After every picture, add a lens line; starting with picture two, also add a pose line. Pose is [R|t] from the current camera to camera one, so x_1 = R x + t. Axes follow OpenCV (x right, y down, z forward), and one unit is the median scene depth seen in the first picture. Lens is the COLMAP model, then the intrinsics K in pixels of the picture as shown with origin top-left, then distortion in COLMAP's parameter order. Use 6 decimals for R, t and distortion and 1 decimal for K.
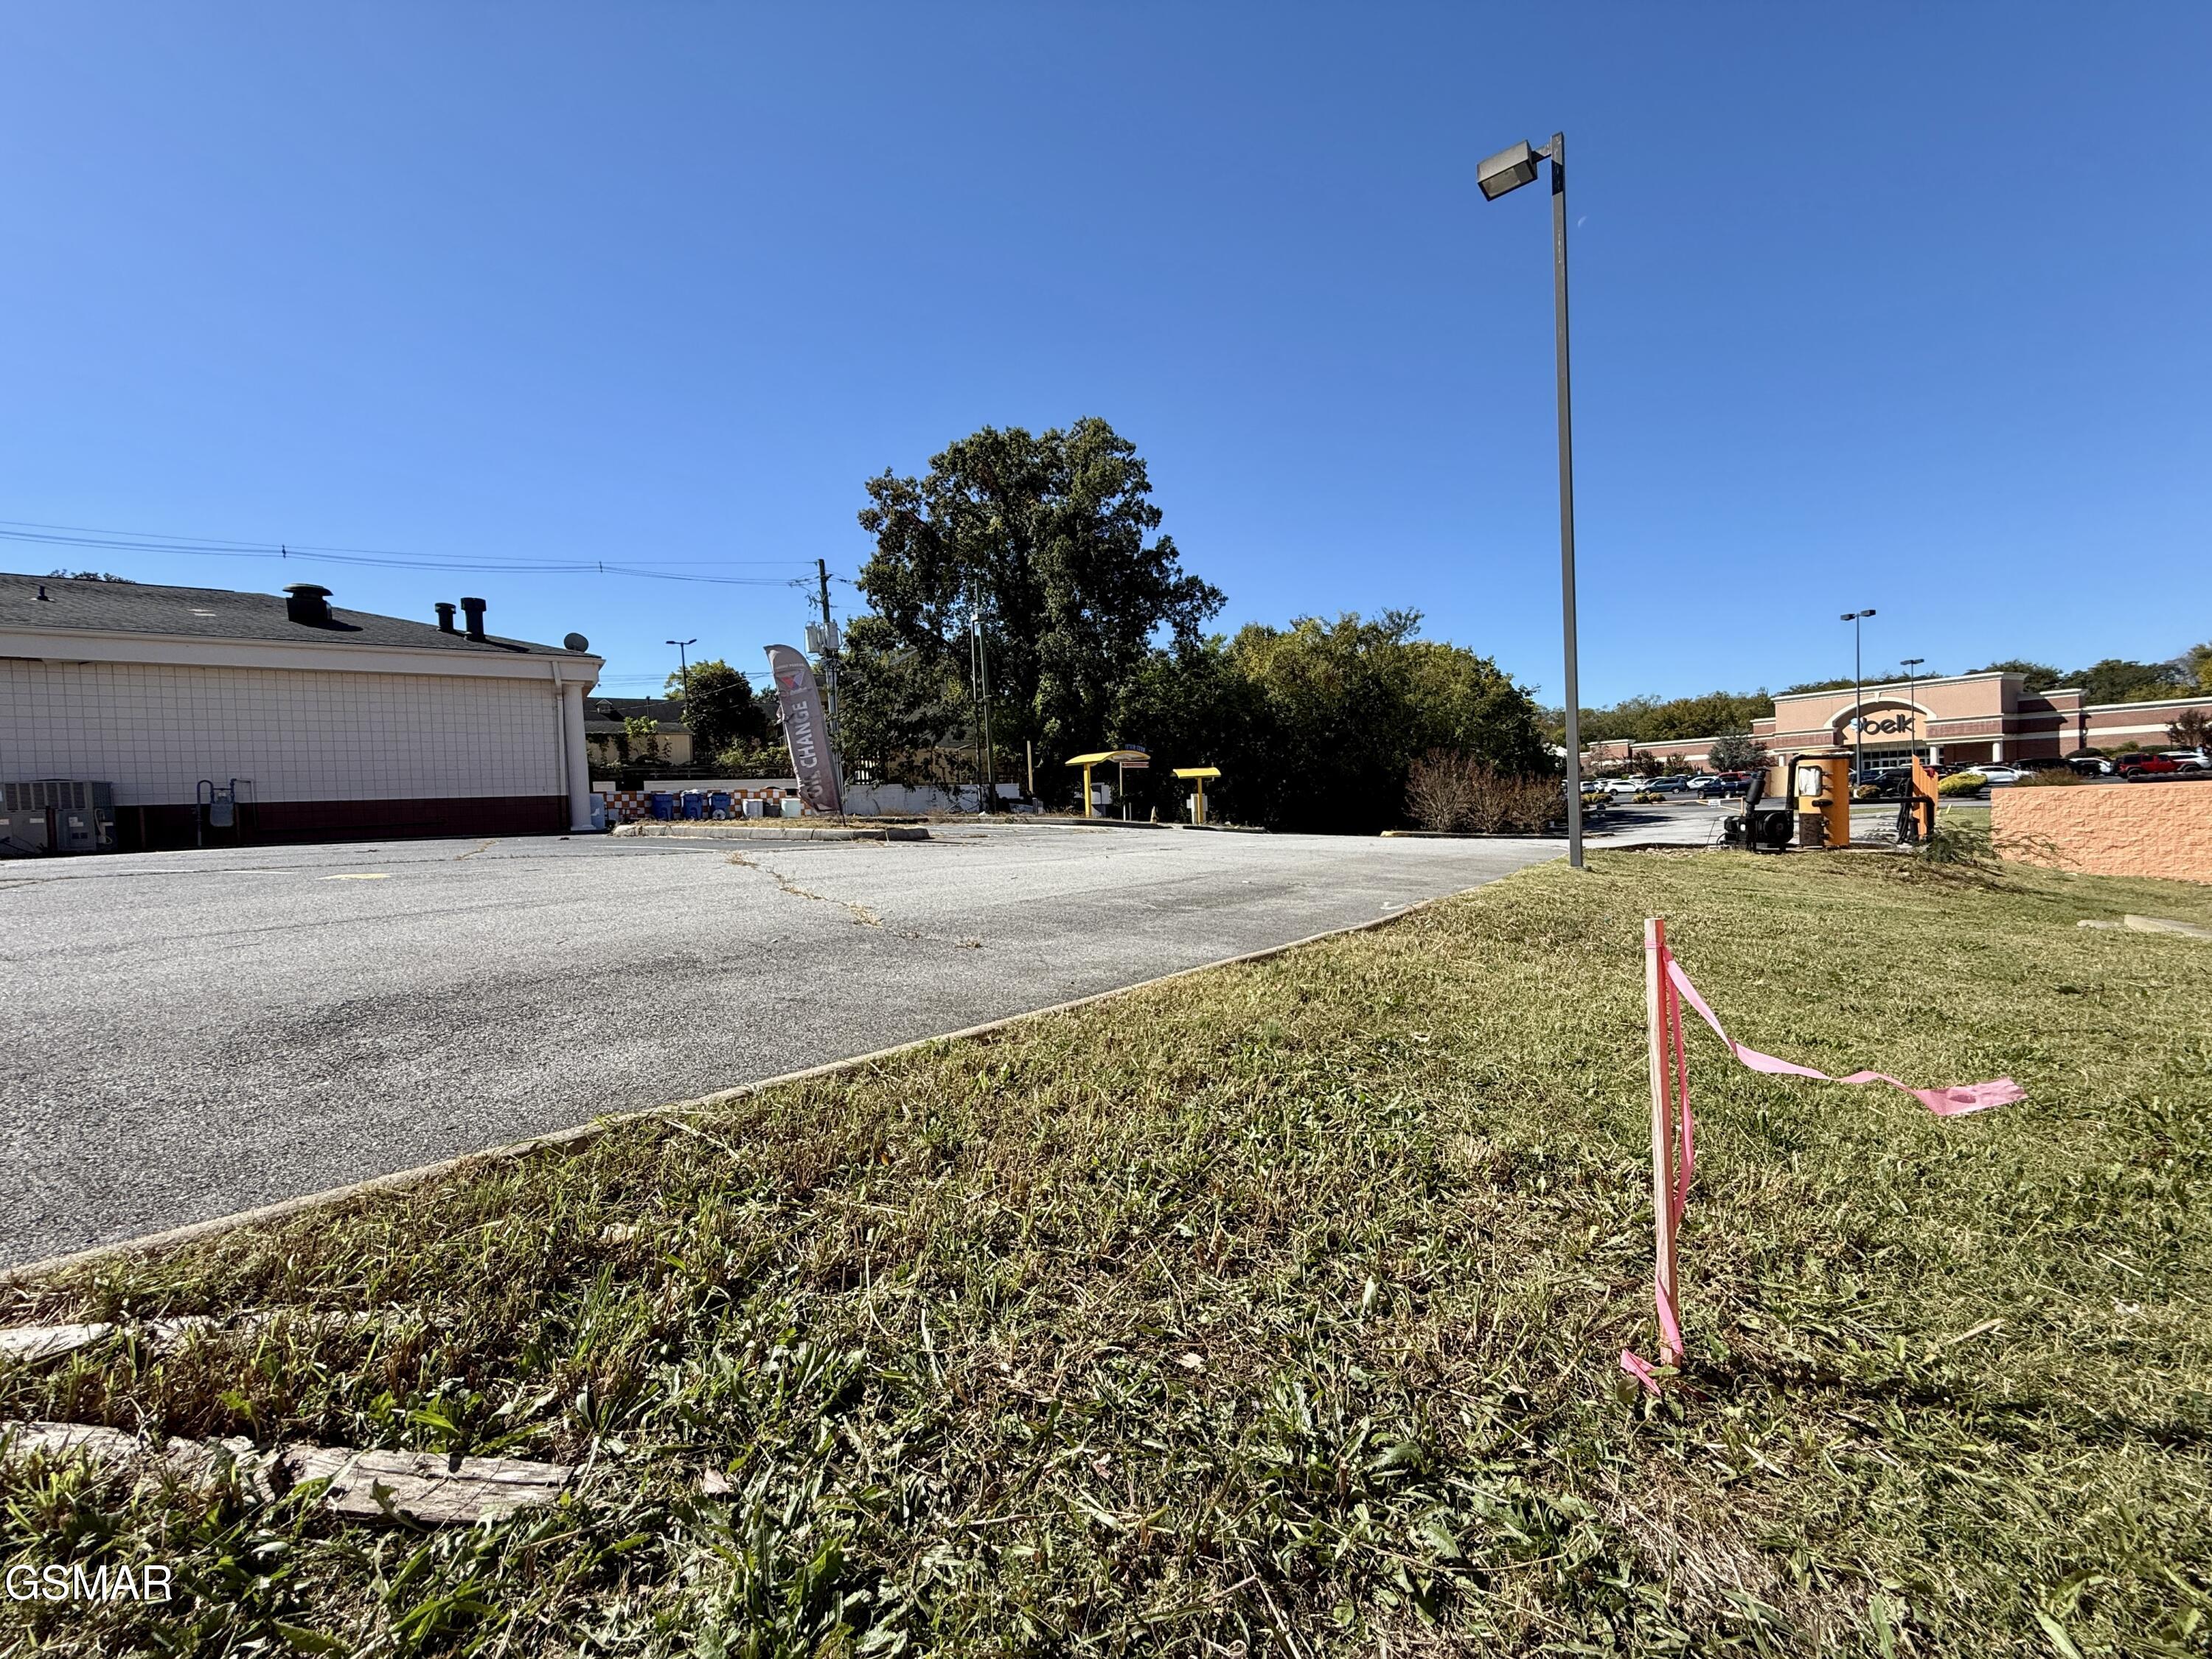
lens RADIAL K [[876.4, 0, 1106.0], [0, 876.4, 829.5], [0, 0, 1]] dist [-0.000444, -0.000082]
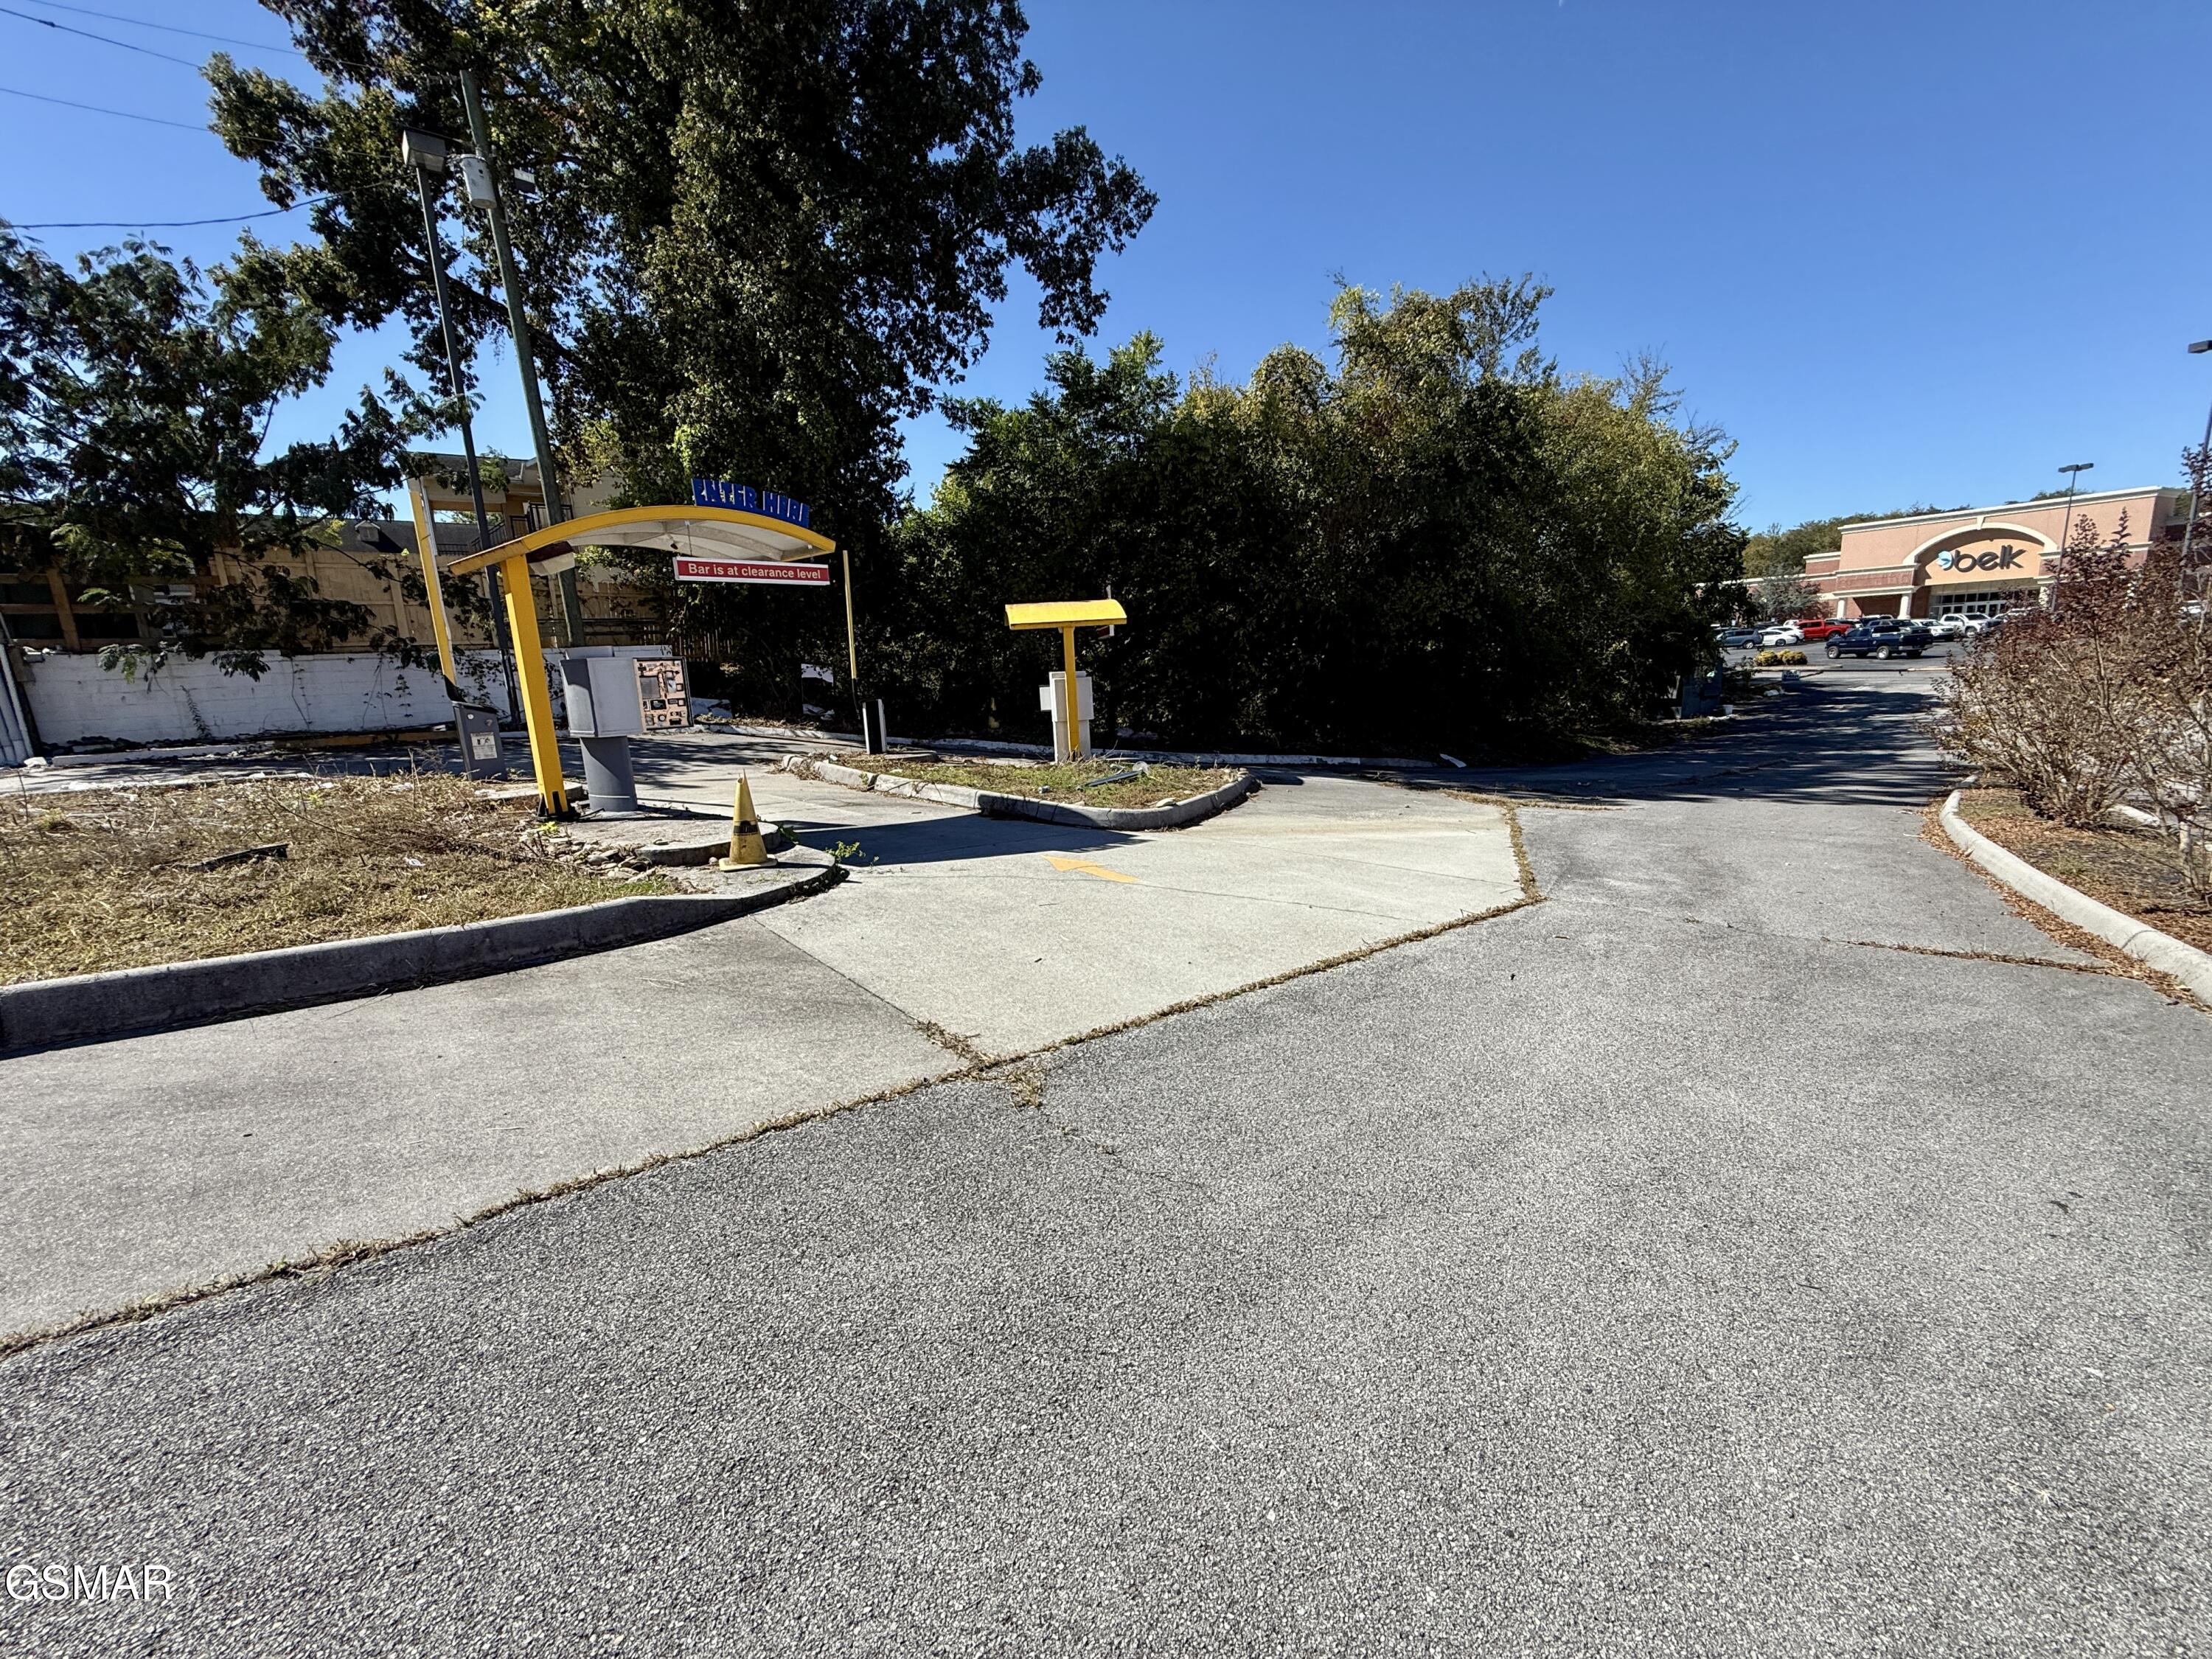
lens RADIAL K [[876.4, 0, 1106.0], [0, 876.4, 829.5], [0, 0, 1]] dist [-0.000444, -0.000082]
pose [[0.998293, -0.018788, 0.055298, 0.036747], [0.009642, 0.986870, 0.161231, -0.012722], [-0.057601, -0.160422, 0.985366, 0.230285]]
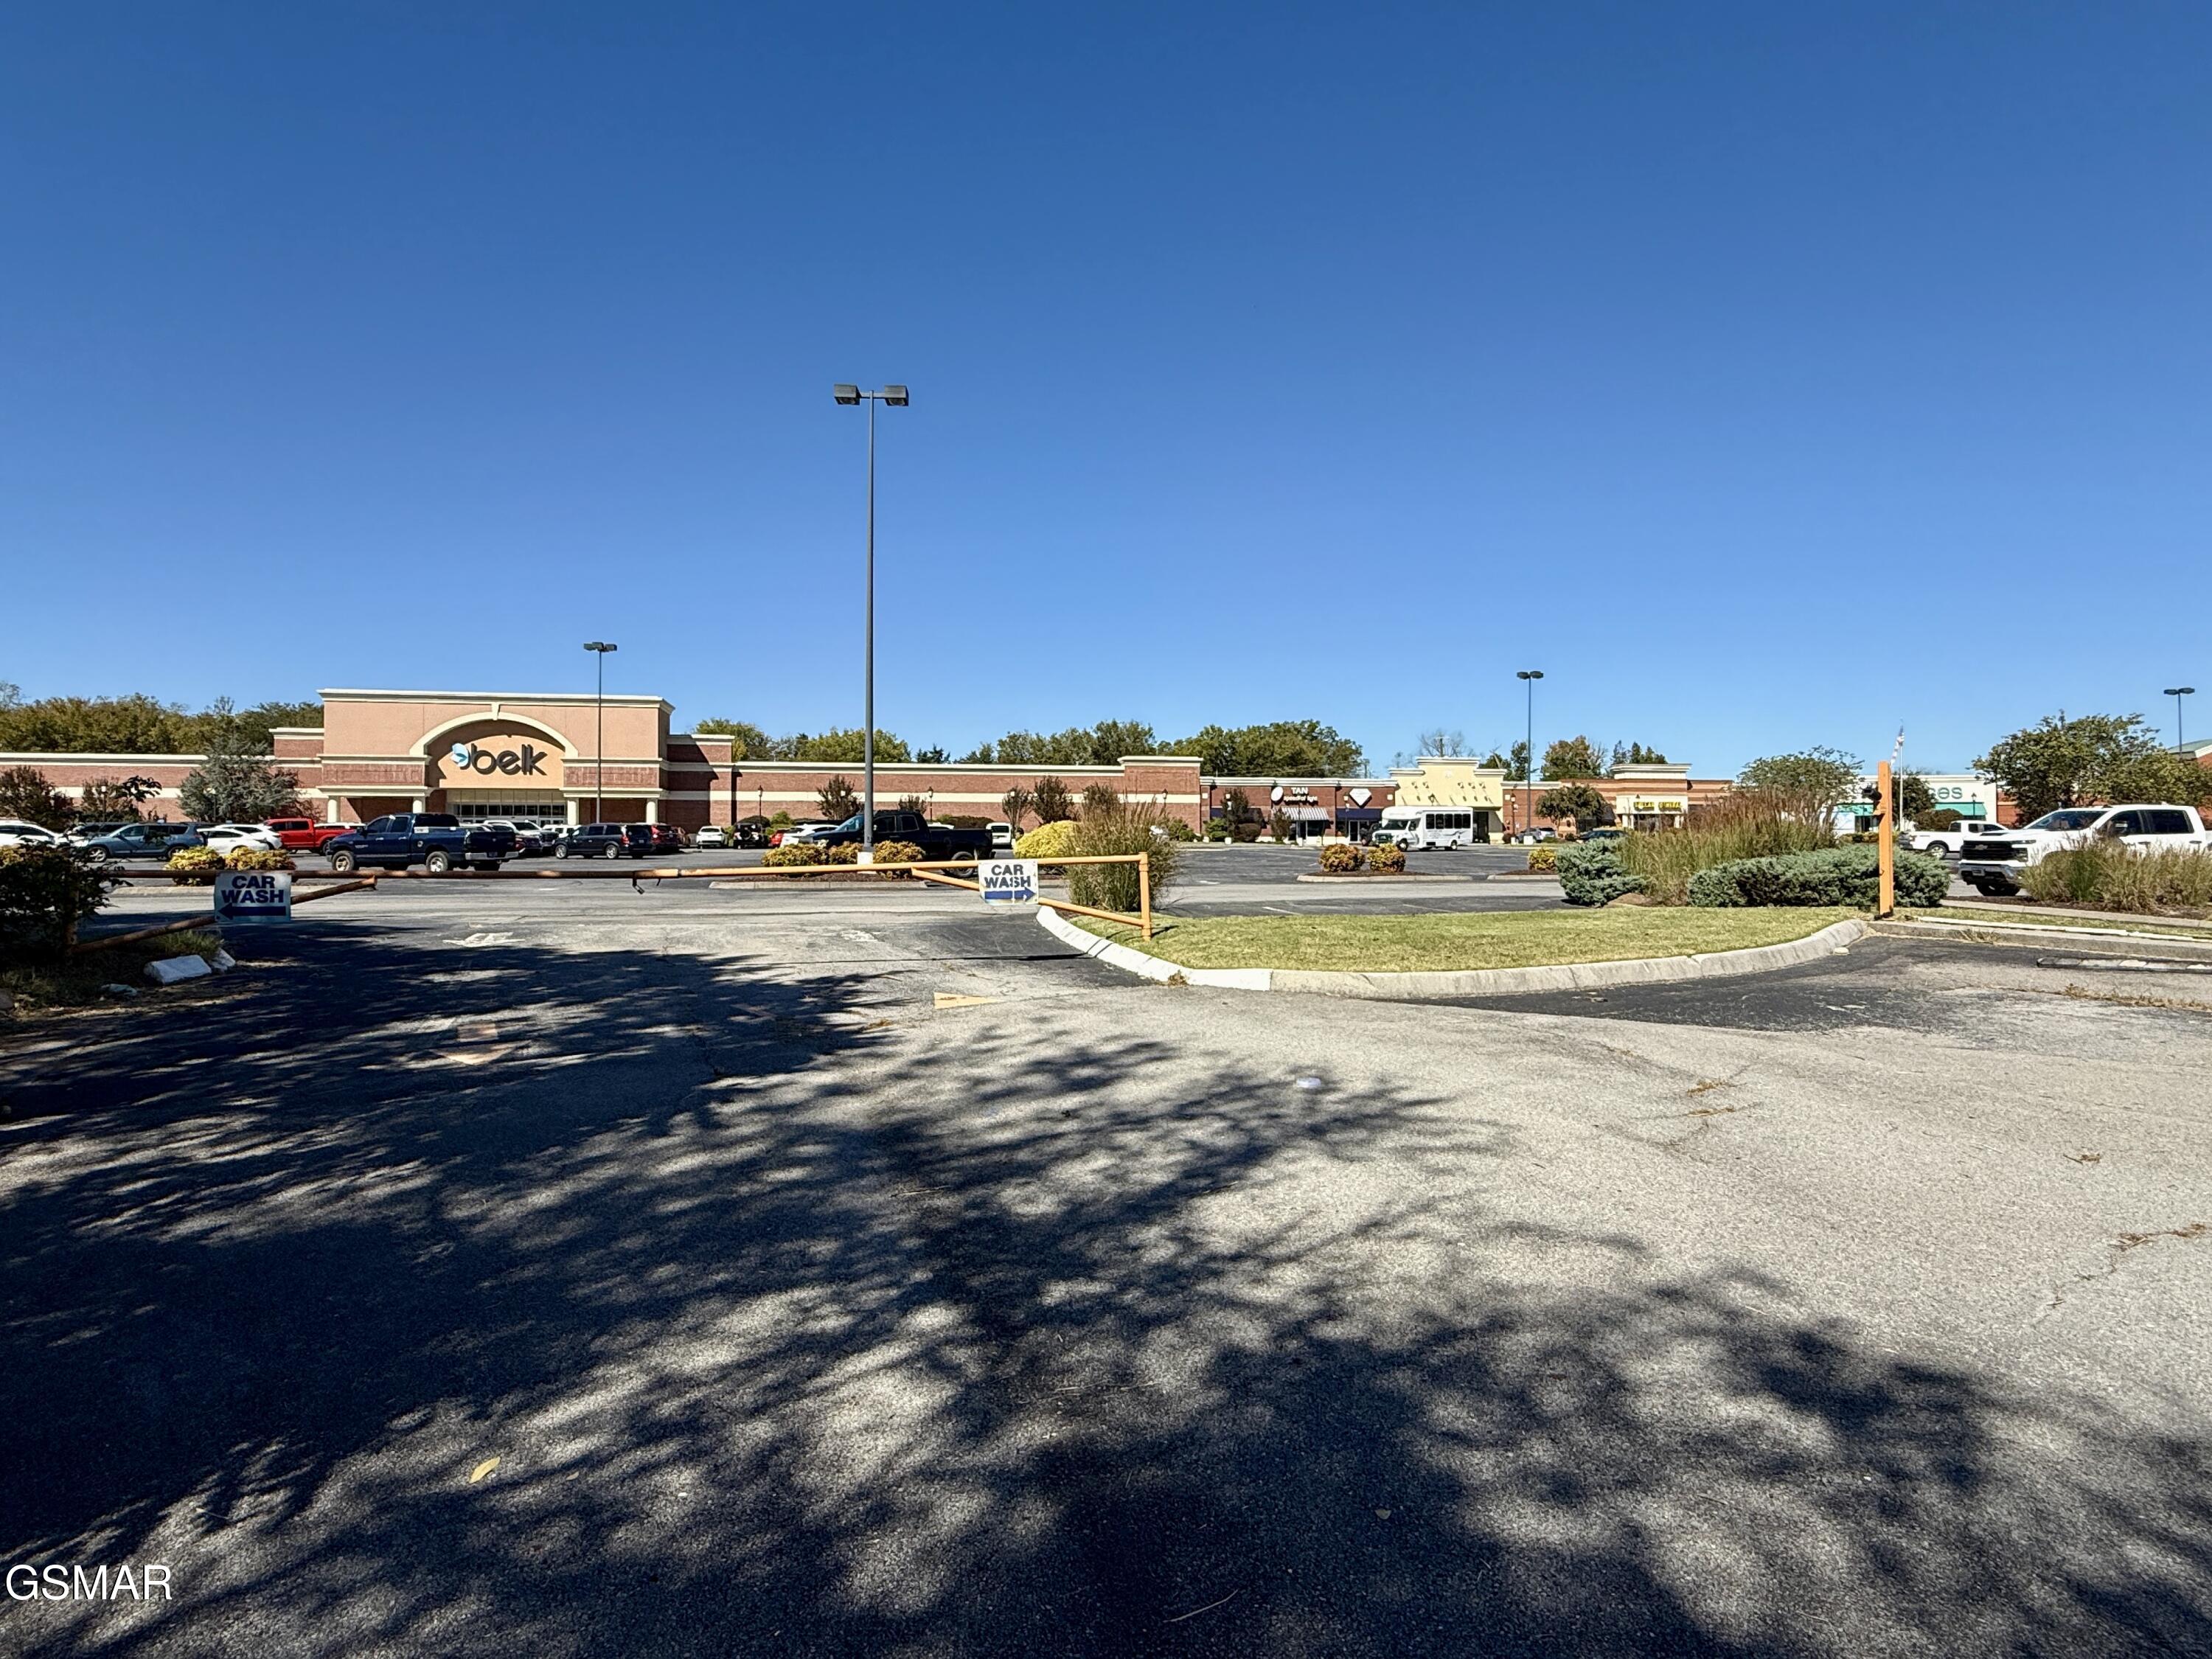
lens RADIAL K [[1173.4, 0, 1106.0], [0, 1173.4, 829.5], [0, 0, 1]] dist [0.001950, -0.000005]
pose [[0.235990, 0.057626, 0.970045, 0.223522], [0.020909, 0.997708, -0.064355, -0.011704], [-0.971531, 0.035469, 0.234244, 0.444222]]
